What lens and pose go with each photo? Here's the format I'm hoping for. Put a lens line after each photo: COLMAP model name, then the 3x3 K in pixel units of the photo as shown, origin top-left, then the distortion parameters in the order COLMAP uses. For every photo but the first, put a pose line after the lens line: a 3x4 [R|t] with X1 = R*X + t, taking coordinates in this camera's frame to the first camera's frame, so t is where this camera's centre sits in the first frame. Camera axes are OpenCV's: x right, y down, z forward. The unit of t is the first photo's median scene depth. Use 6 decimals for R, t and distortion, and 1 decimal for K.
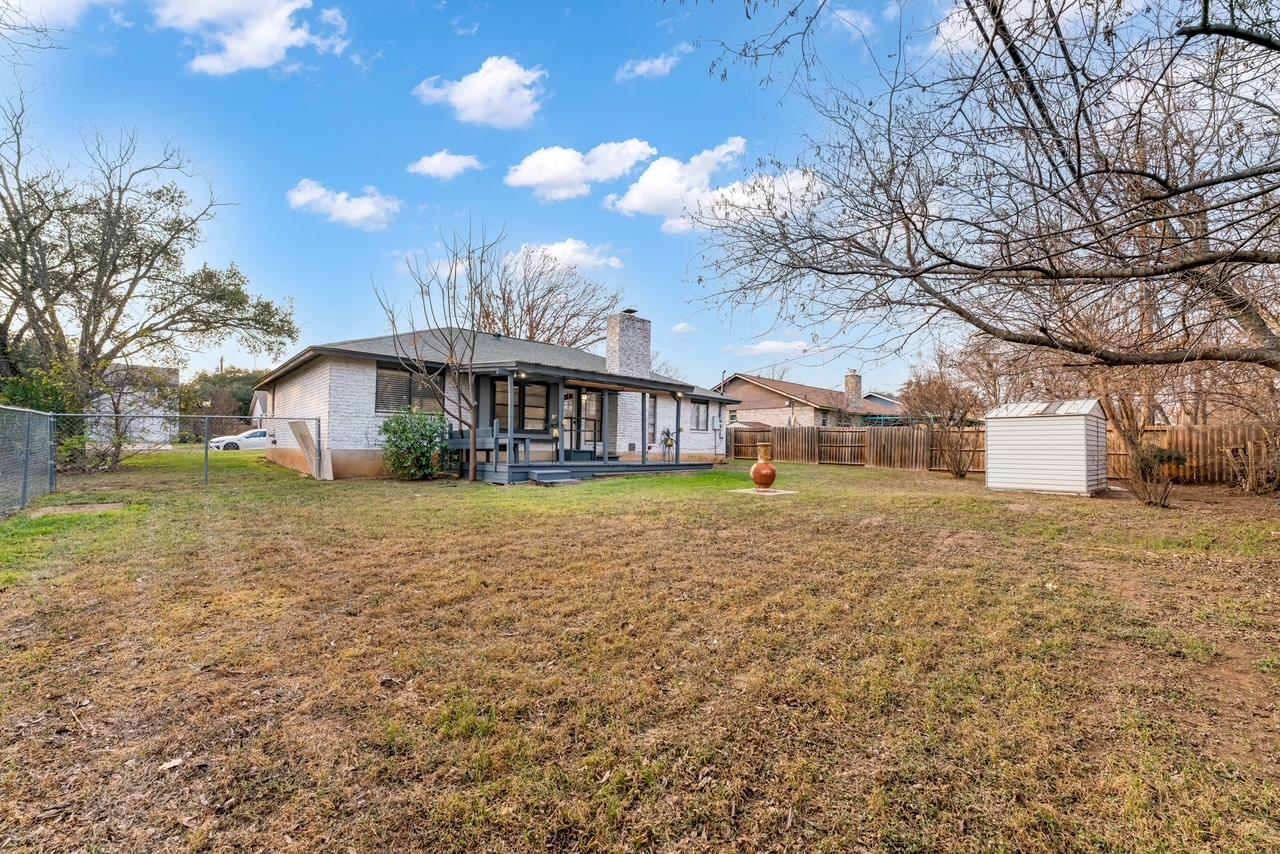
lens RADIAL K [[536.1, 0, 639.6], [0, 536.1, 430.0], [0, 0, 1]] dist [-0.004075, -0.000005]
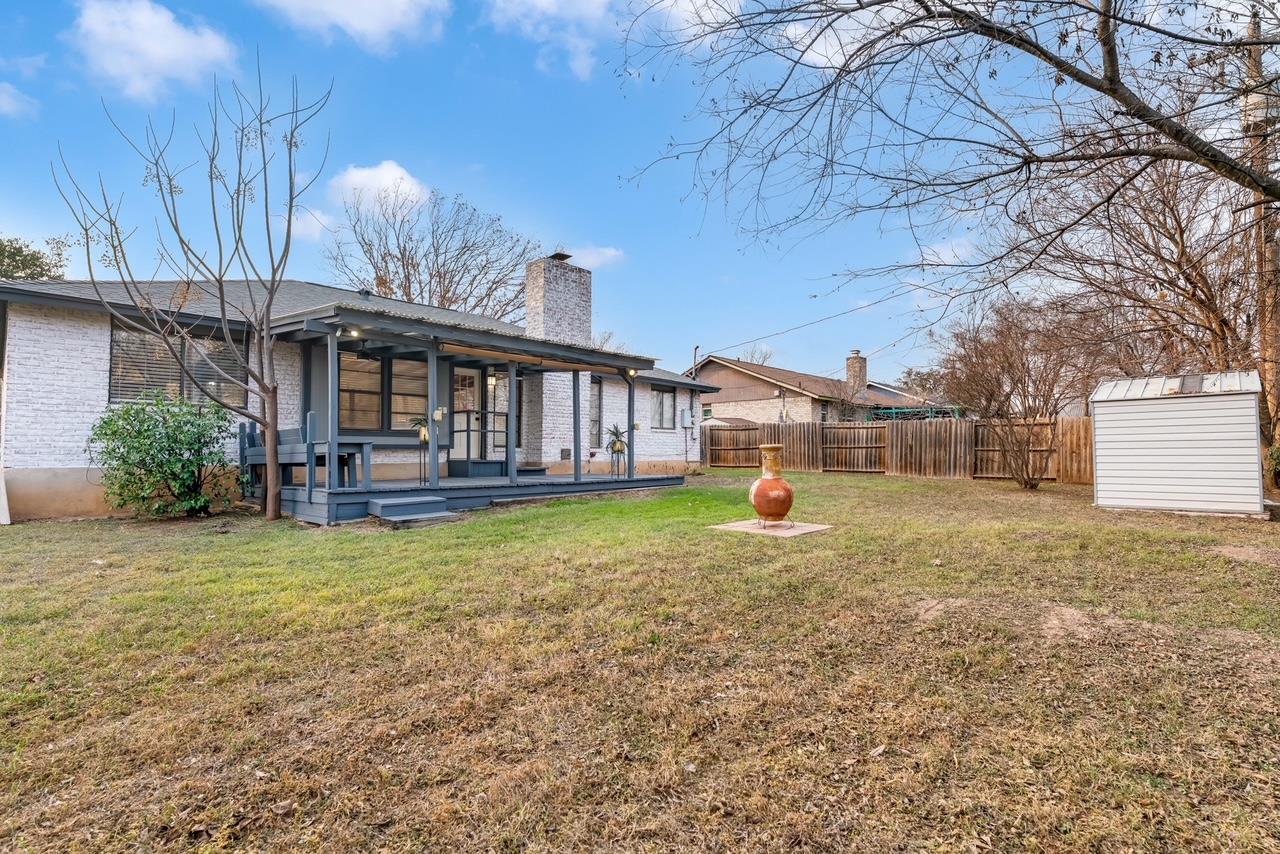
lens RADIAL K [[588.9, 0, 639.4], [0, 588.9, 430.6], [0, 0, 1]] dist [-0.001779, -0.000028]
pose [[0.997549, -0.015091, 0.068322, 0.029537], [0.015361, 0.999876, -0.003429, 0.006001], [-0.068262, 0.004470, 0.997657, 0.254329]]
